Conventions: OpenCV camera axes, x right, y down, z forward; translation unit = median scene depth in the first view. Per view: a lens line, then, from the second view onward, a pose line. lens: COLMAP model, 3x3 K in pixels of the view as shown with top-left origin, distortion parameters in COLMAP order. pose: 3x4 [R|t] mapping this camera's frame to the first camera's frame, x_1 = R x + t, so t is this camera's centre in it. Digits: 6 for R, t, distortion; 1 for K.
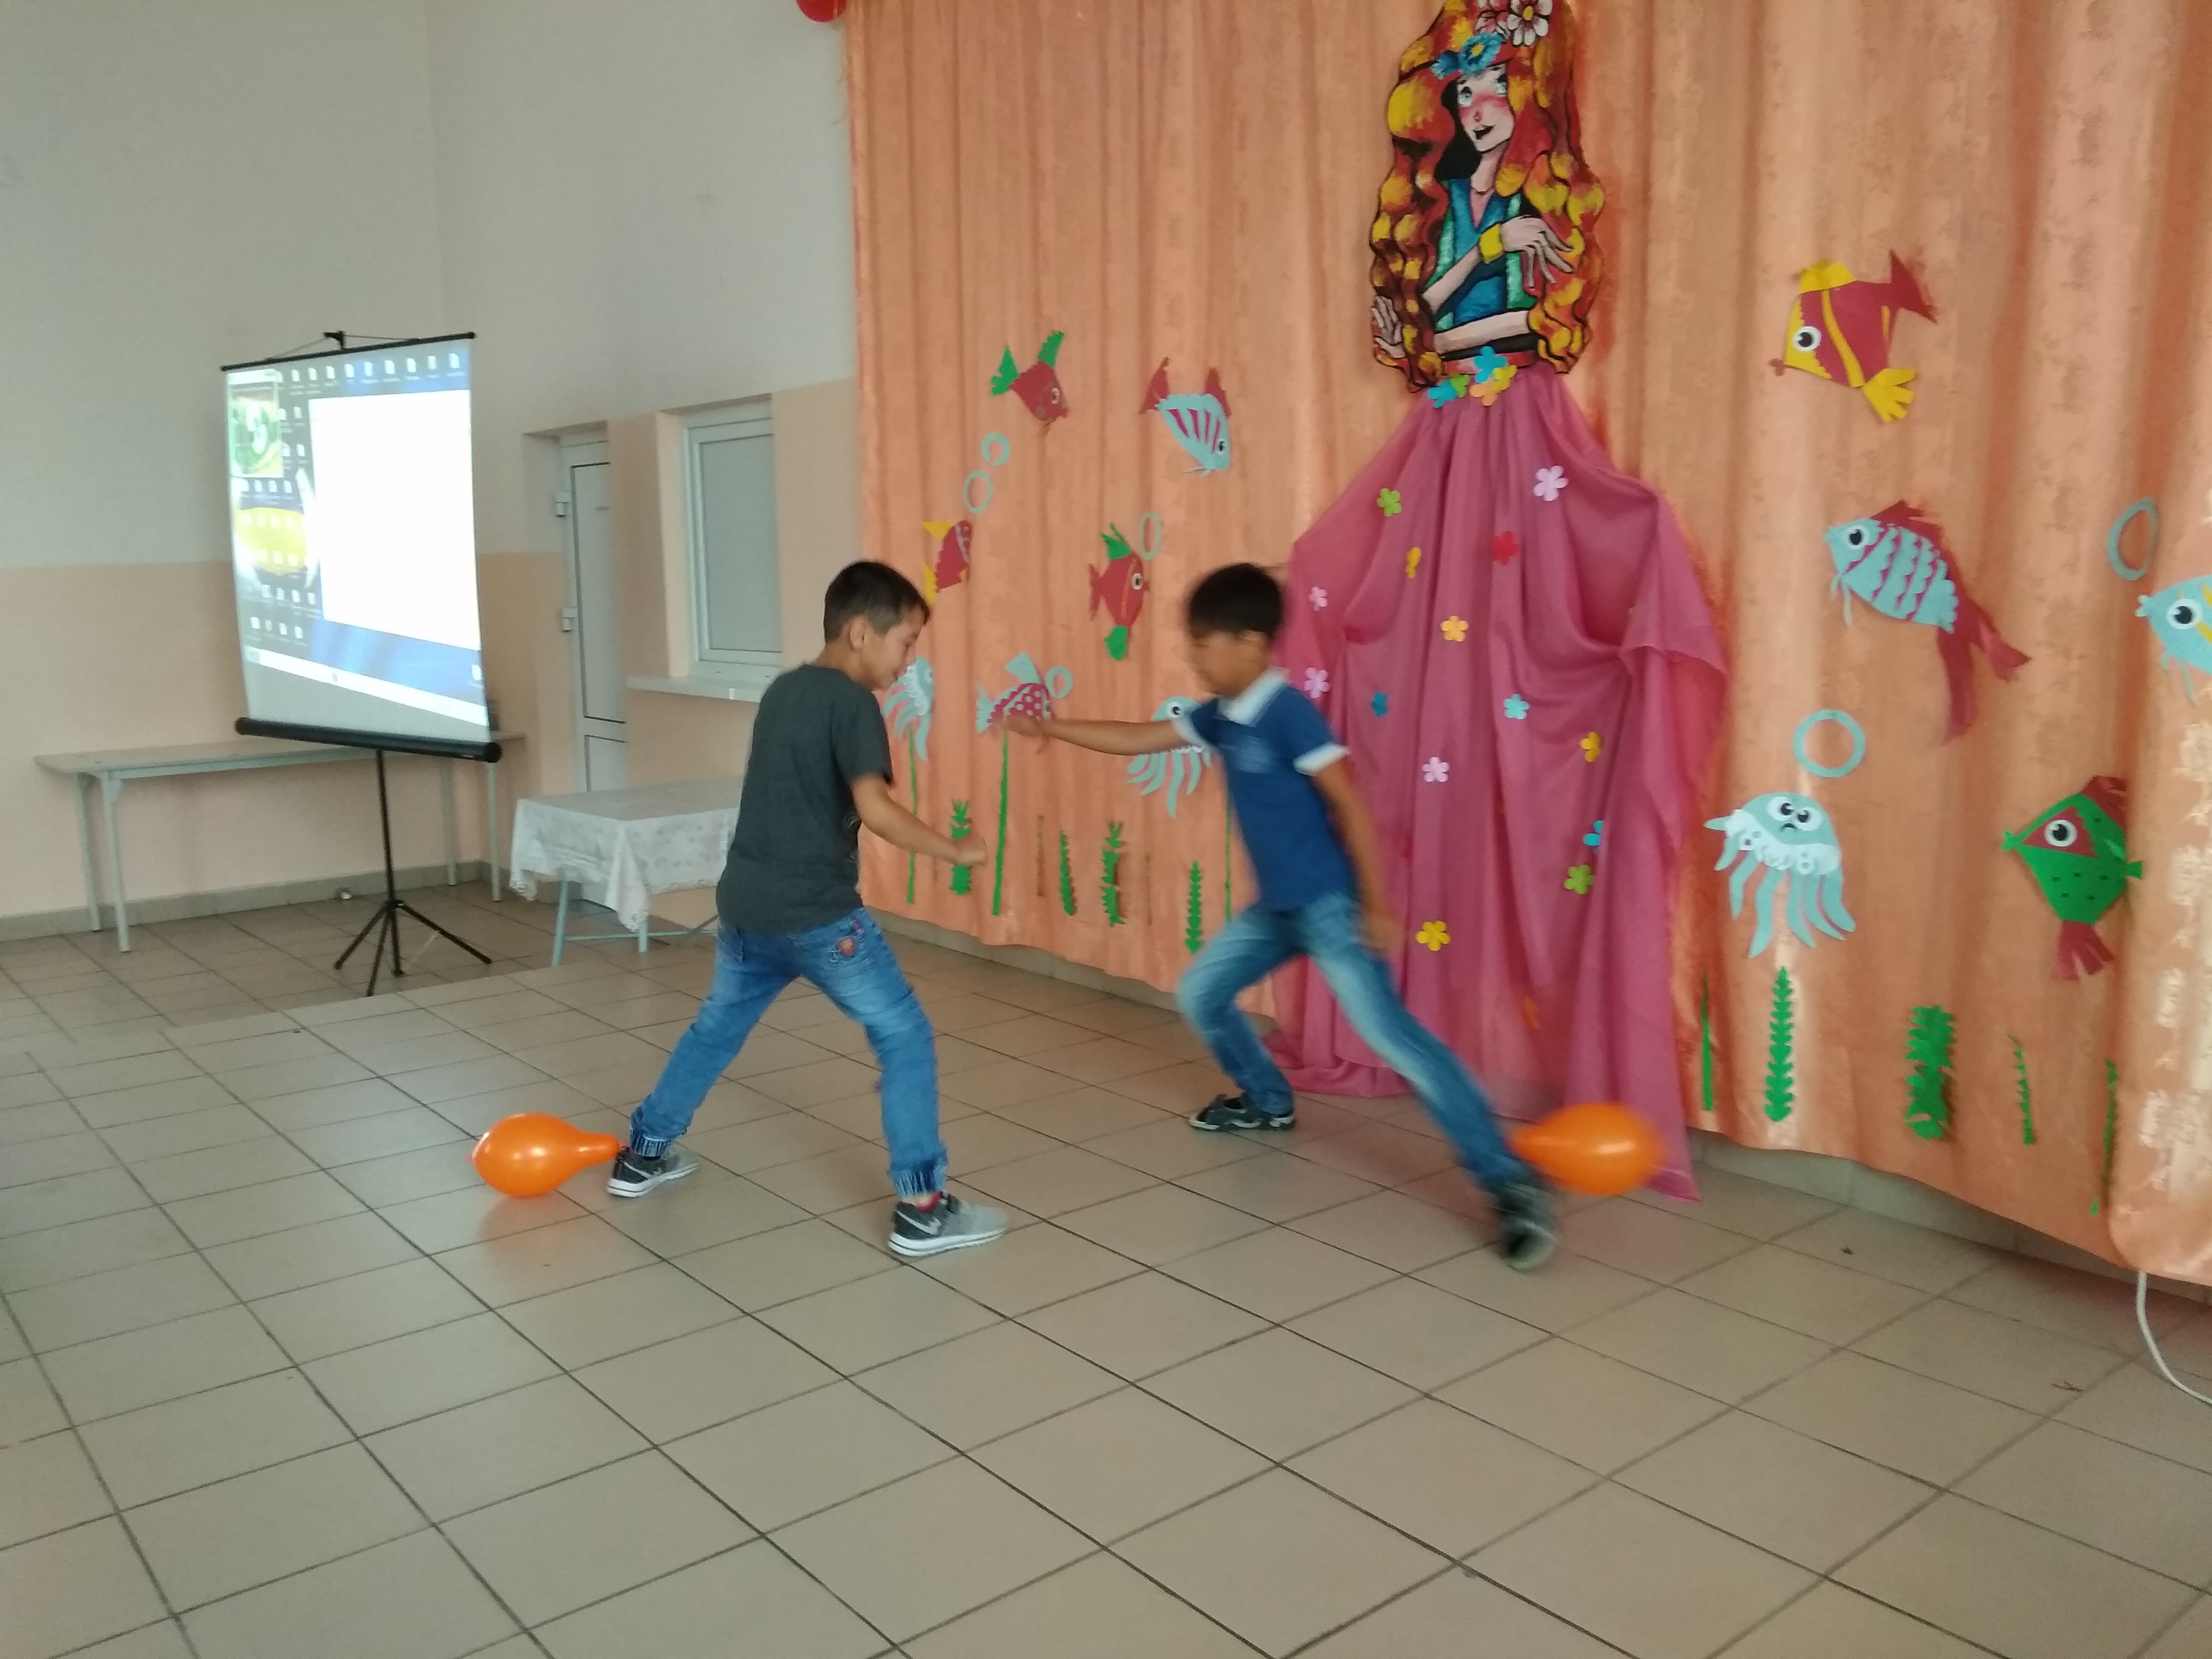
lens RADIAL K [[1781.5, 0, 1075.9], [0, 1781.5, 885.9], [0, 0, 1]] dist [0.059217, -0.077045]
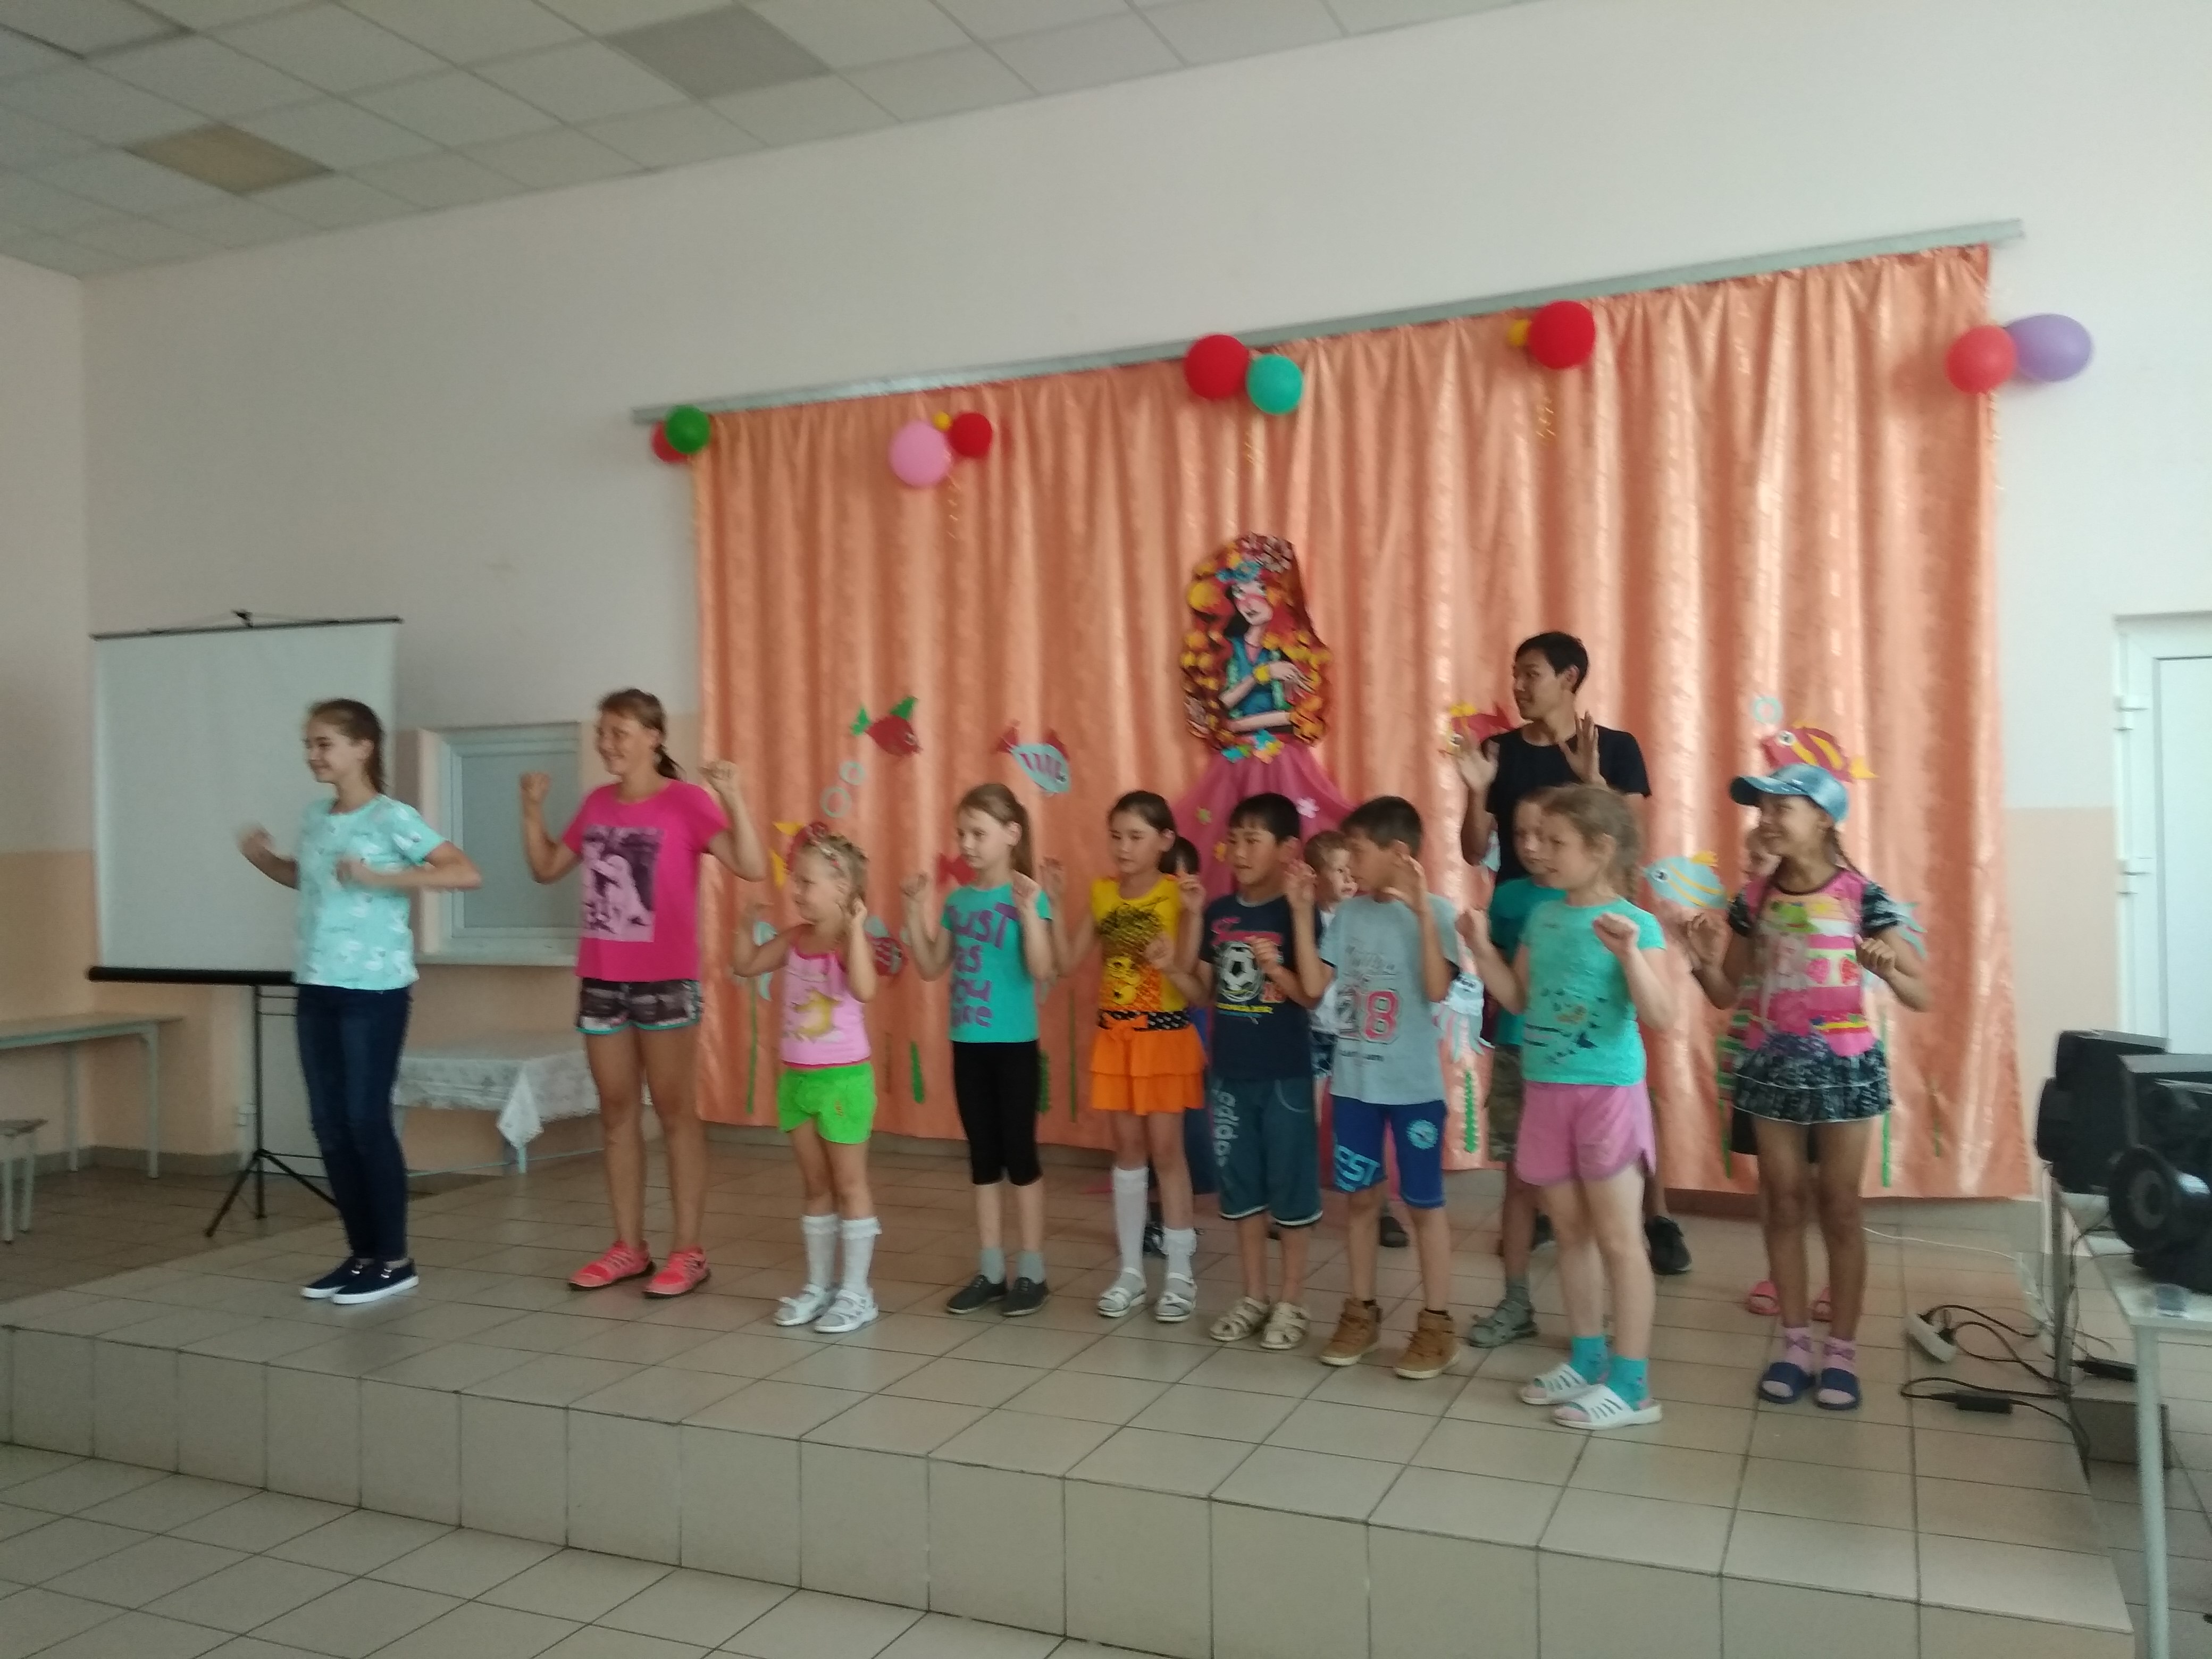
lens RADIAL K [[1781.5, 0, 1109.9], [0, 1781.5, 841.1], [0, 0, 1]] dist [0.059217, -0.077045]
pose [[0.875234, -0.006413, 0.483657, -0.629149], [0.093610, 0.983254, -0.156361, 0.054796], [-0.474555, 0.182127, 0.861178, -0.346005]]
